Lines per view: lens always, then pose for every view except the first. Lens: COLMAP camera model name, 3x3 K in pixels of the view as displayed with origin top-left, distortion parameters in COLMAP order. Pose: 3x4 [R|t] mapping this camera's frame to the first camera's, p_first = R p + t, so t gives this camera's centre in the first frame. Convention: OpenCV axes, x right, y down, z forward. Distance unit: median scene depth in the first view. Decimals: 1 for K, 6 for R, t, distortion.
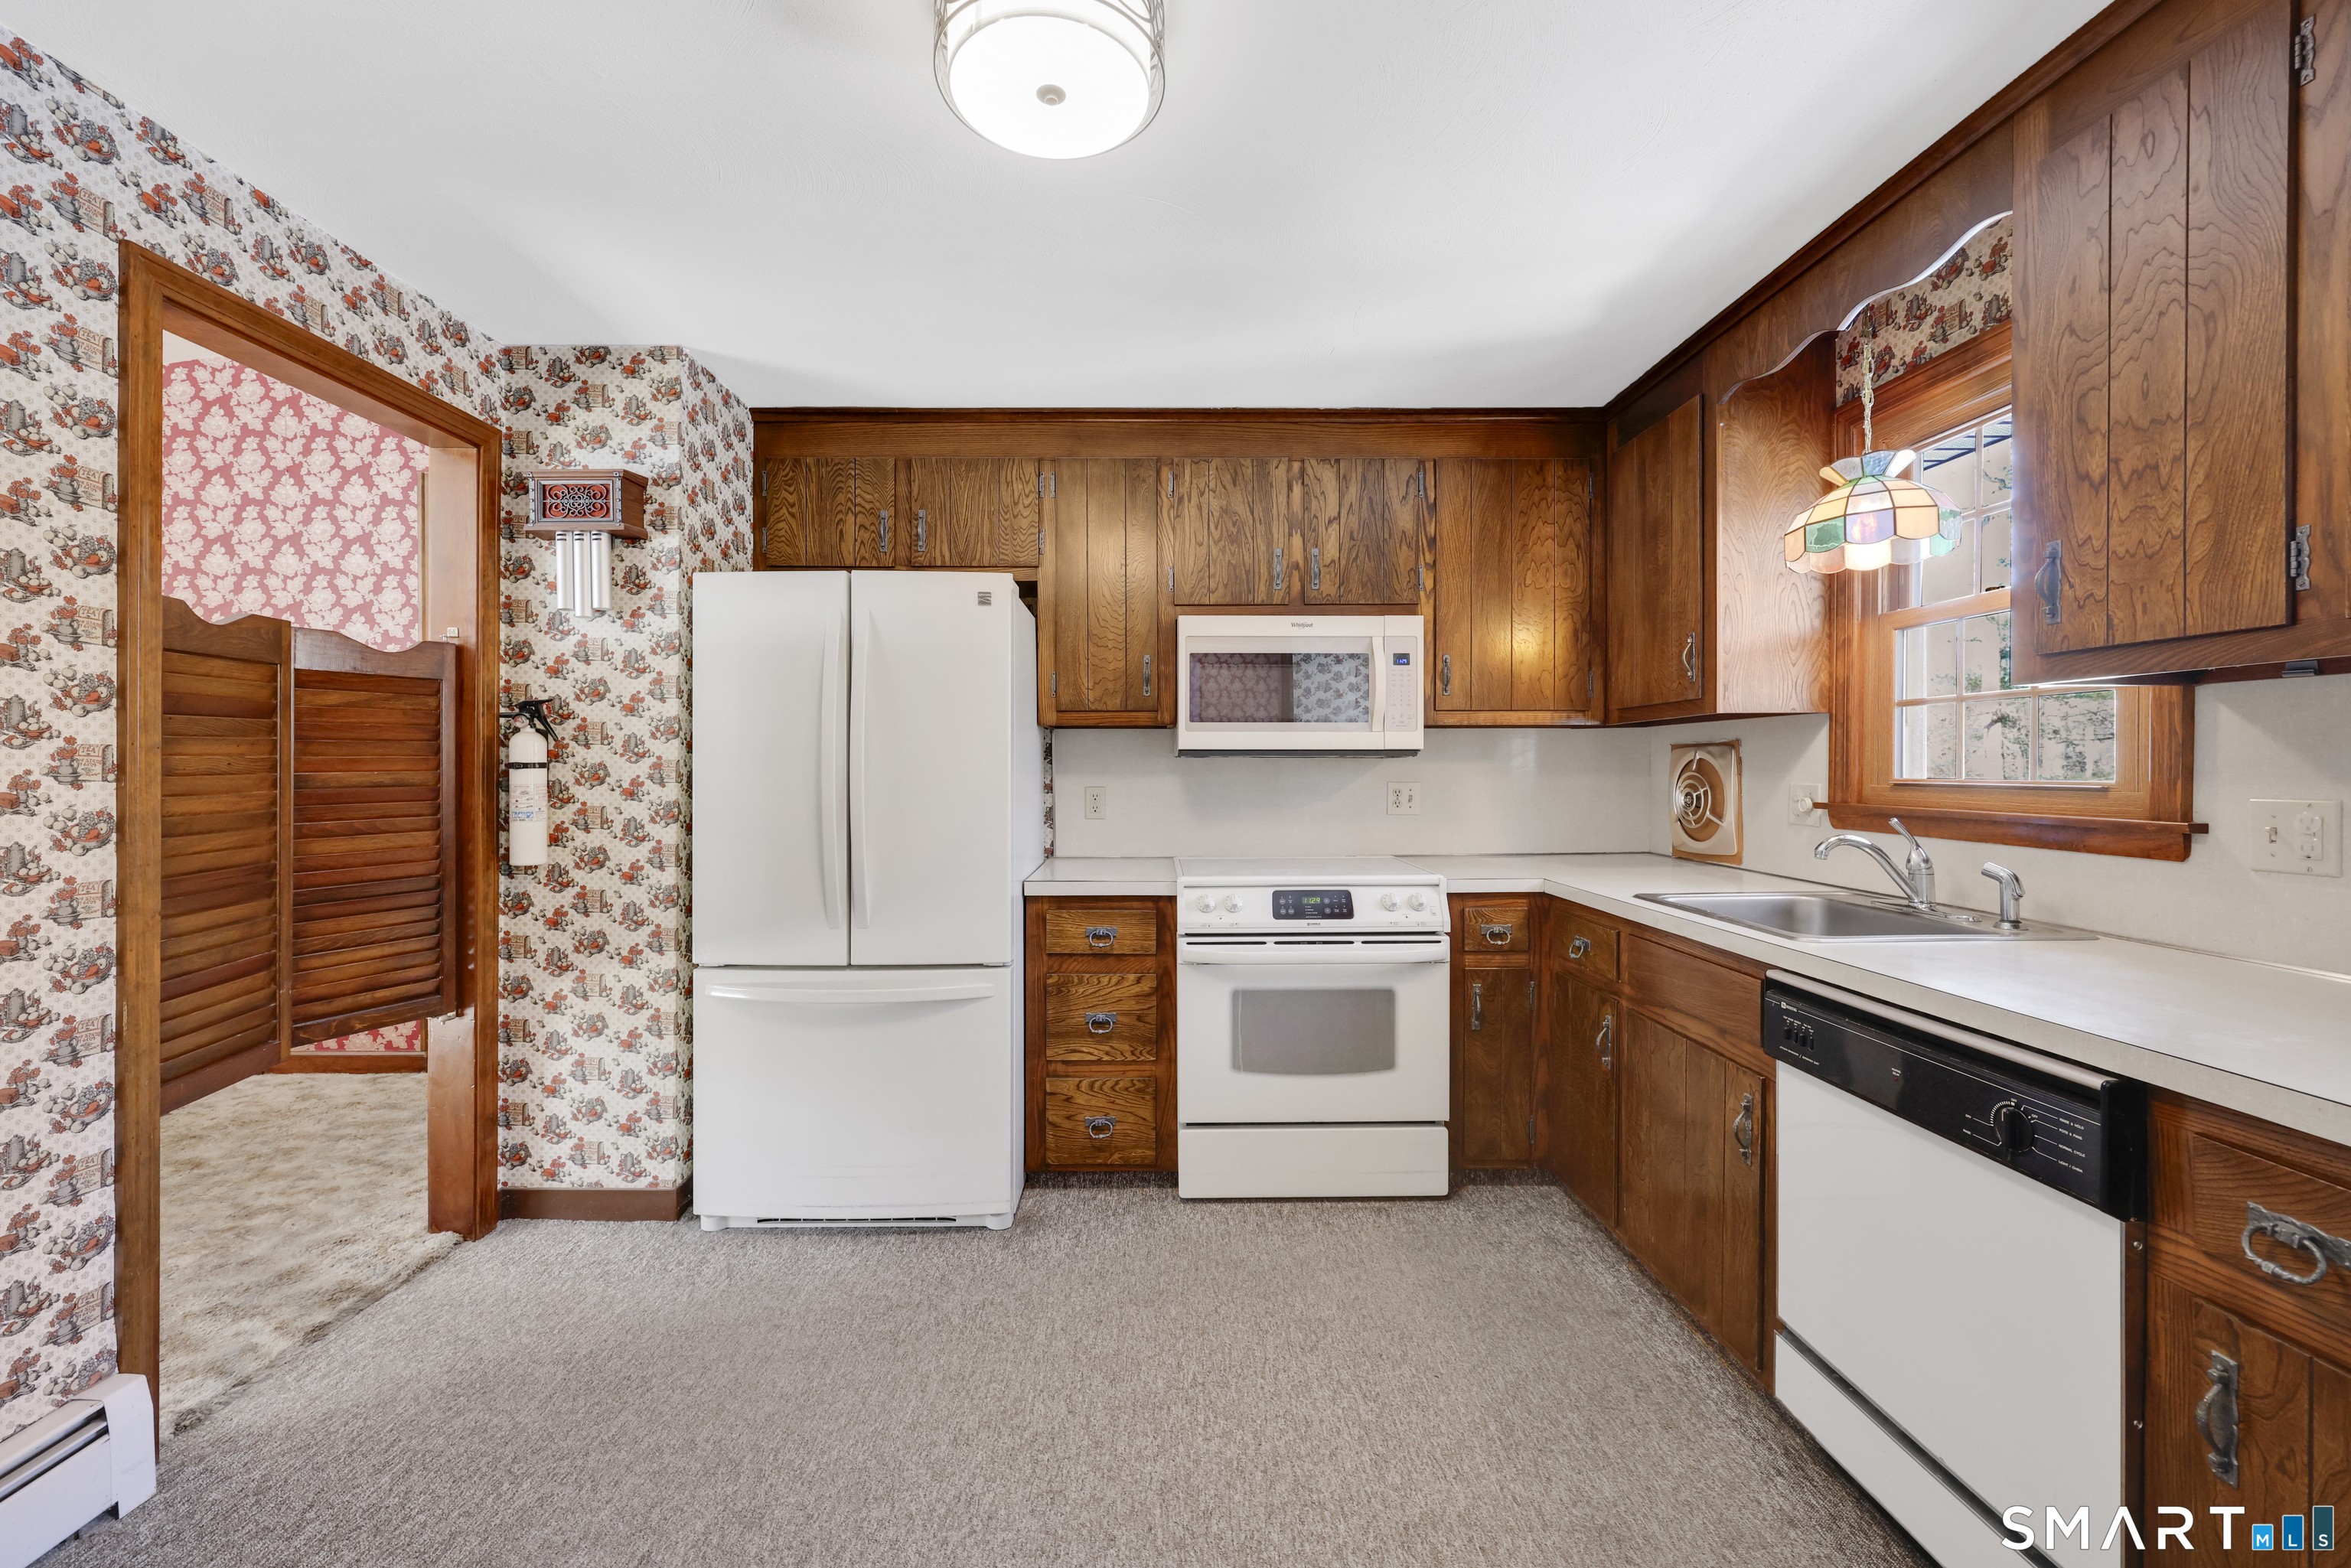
lens RADIAL K [[985.2, 0, 1214.2], [0, 985.2, 773.4], [0, 0, 1]] dist [-0.000484, -0.000243]
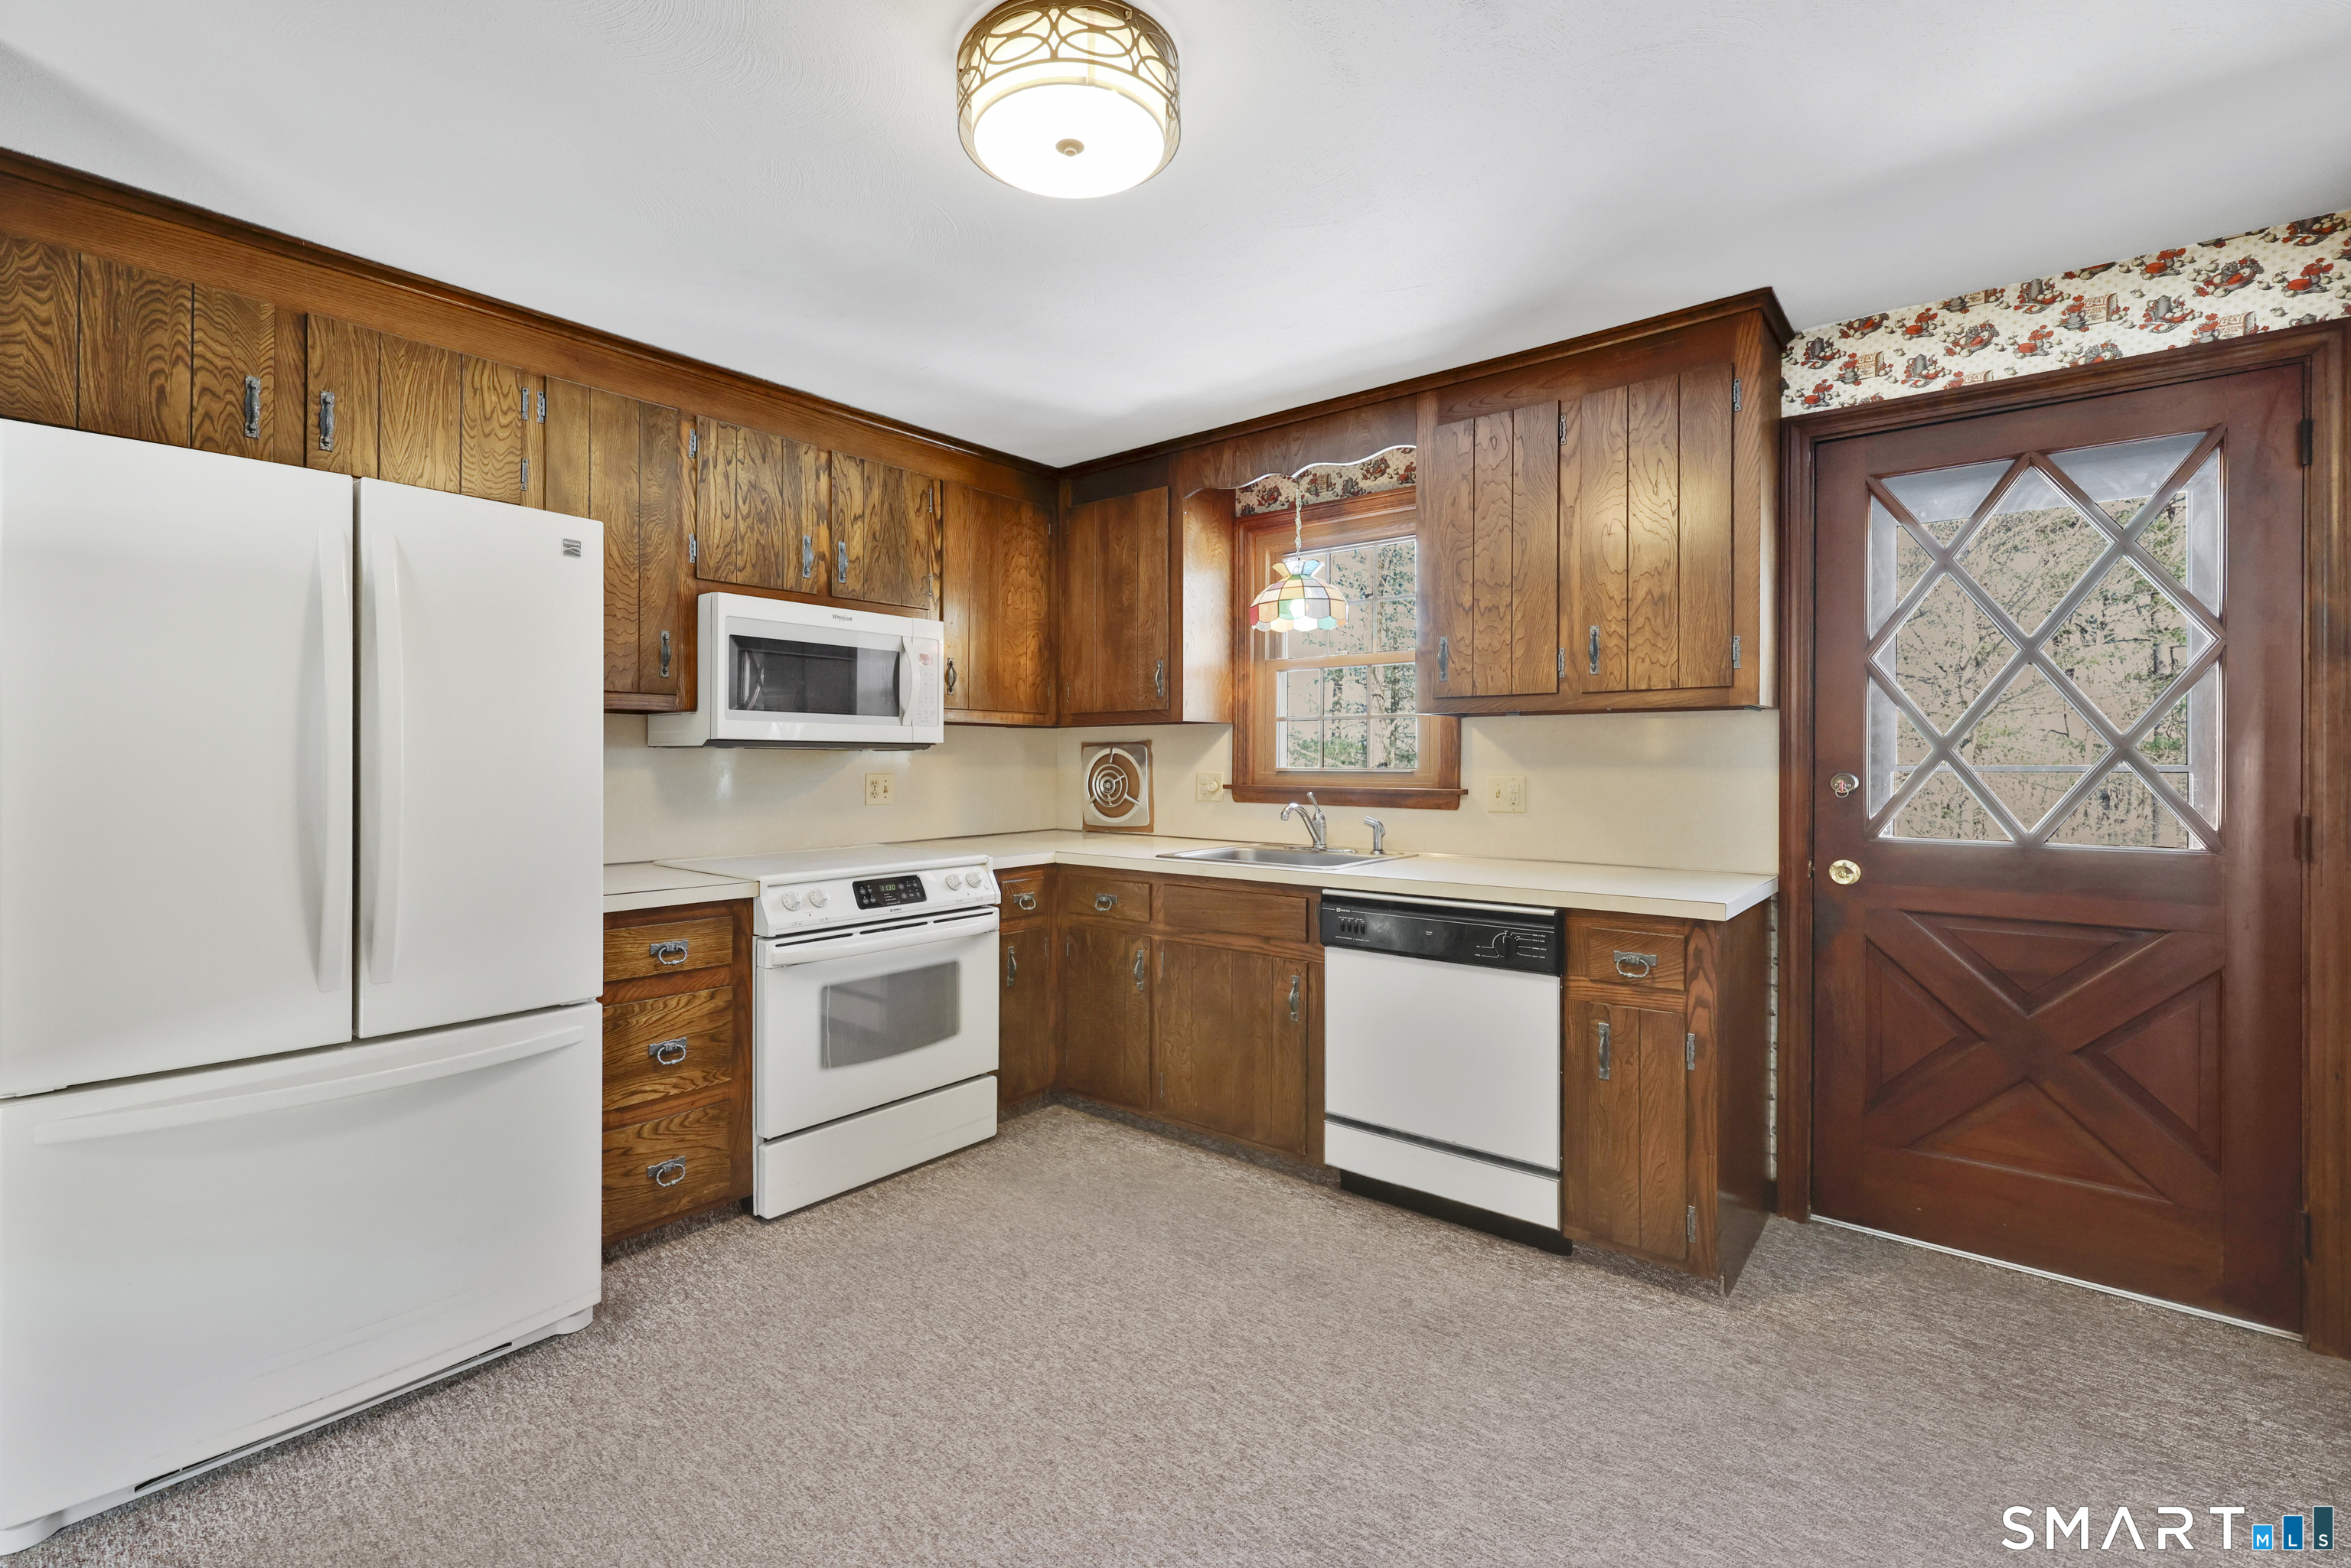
lens RADIAL K [[964.3, 0, 1170.1], [0, 964.3, 763.2], [0, 0, 1]] dist [-0.000935, -0.000200]
pose [[0.663916, 0.000539, 0.747807, -0.477554], [0.003242, 0.999988, -0.003599, 0.002740], [-0.747801, 0.004814, 0.663906, 0.108624]]
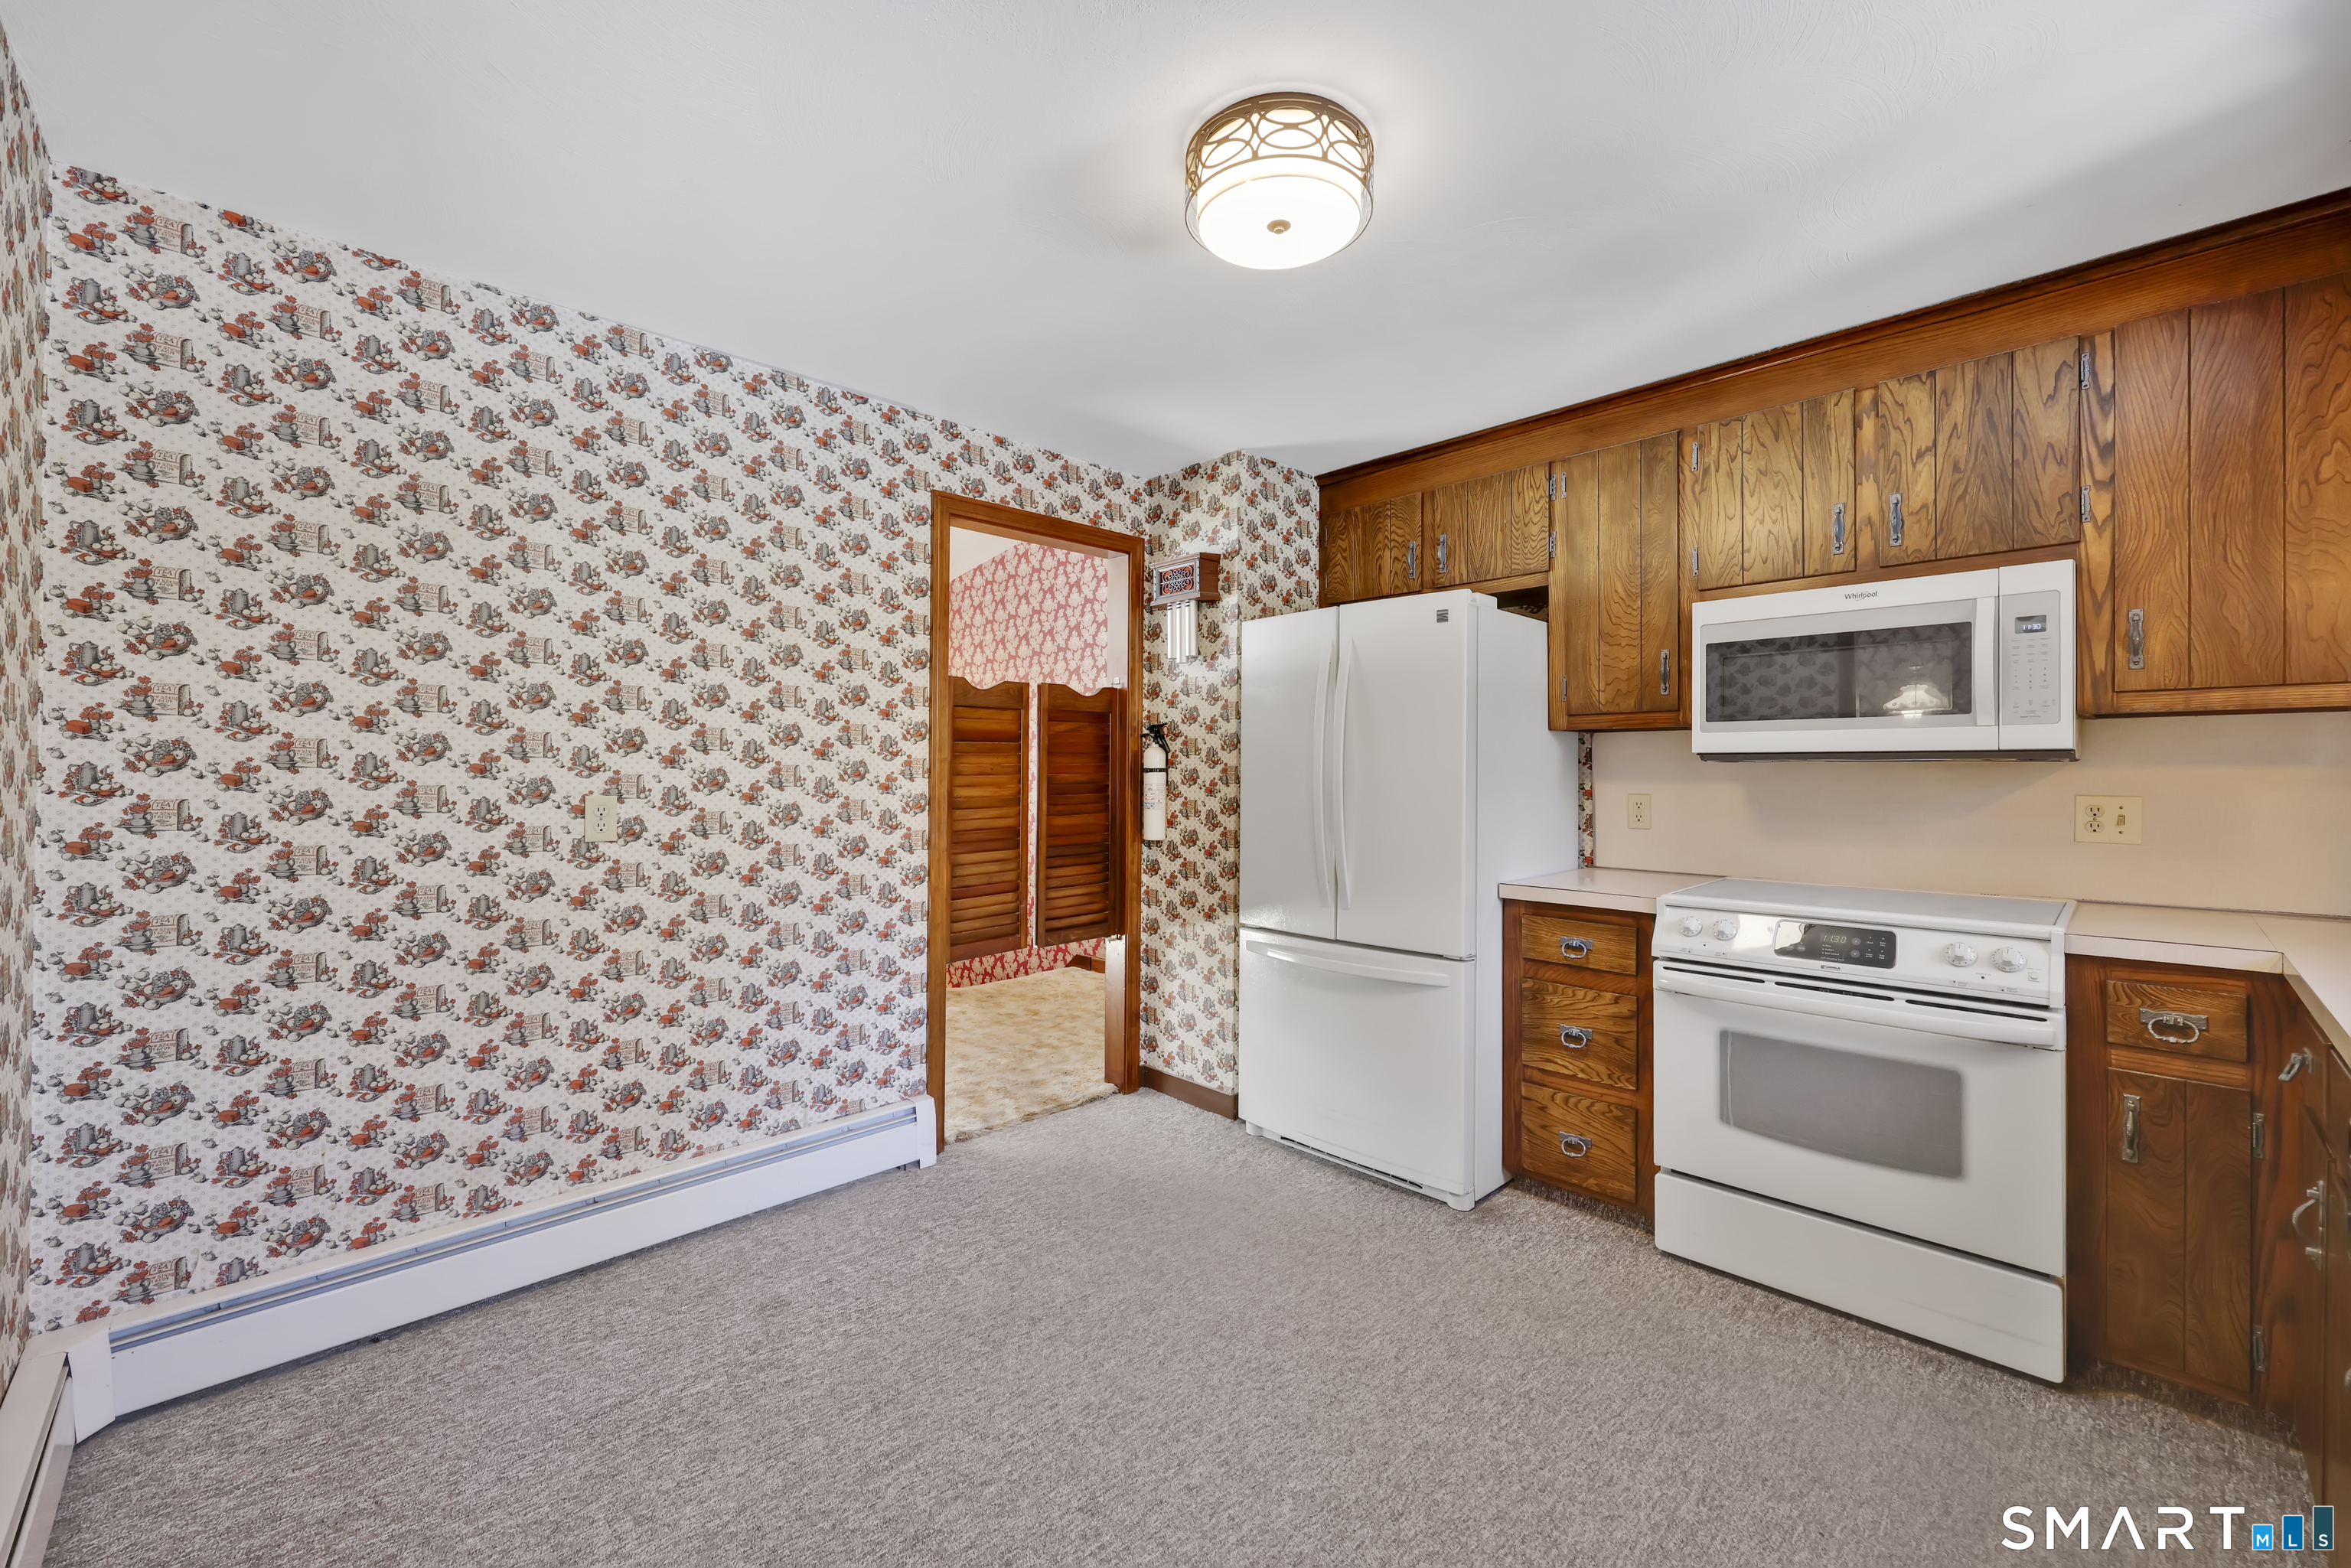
lens RADIAL K [[992.8, 0, 1115.5], [0, 992.8, 769.4], [0, 0, 1]] dist [0.001021, 0.000235]
pose [[0.650645, 0.000741, -0.759382, 0.345322], [-0.008577, 0.999943, -0.006374, 0.000436], [0.759334, 0.010660, 0.650614, 0.022529]]
